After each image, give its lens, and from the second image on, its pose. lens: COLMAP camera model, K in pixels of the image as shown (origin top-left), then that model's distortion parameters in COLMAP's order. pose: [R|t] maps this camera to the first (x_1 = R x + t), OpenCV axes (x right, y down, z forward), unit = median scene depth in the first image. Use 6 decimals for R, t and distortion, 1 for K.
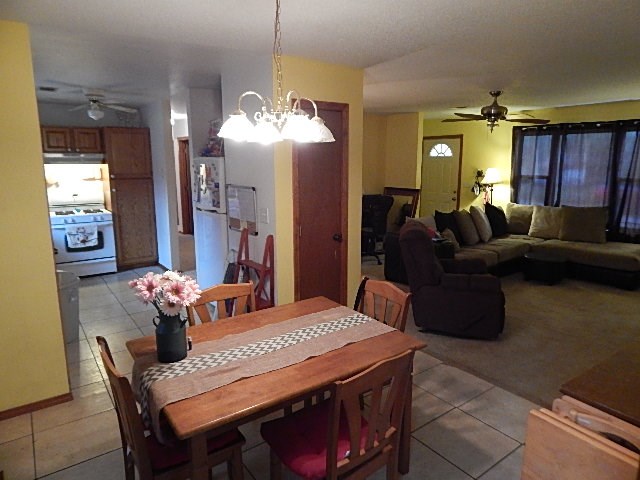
lens RADIAL K [[417.2, 0, 322.4], [0, 417.2, 238.1], [0, 0, 1]] dist [0.003194, -0.013689]
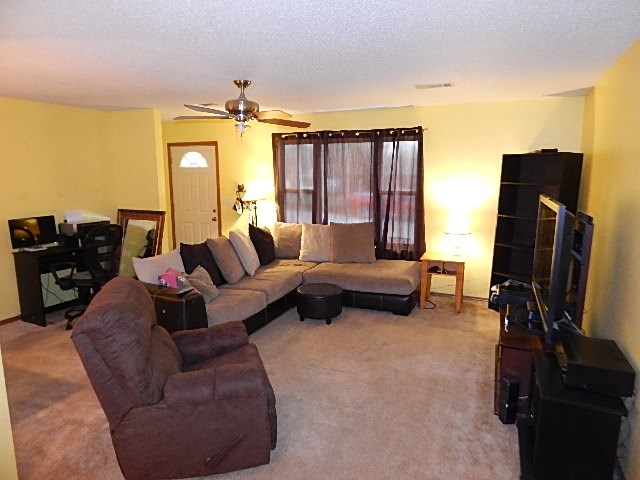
lens RADIAL K [[417.2, 0, 322.4], [0, 417.2, 238.1], [0, 0, 1]] dist [0.003194, -0.013689]
pose [[0.868223, -0.079586, 0.489749, 0.119154], [0.091366, 0.995817, -0.000148, -0.046624], [-0.487689, 0.044874, 0.871863, 0.229229]]
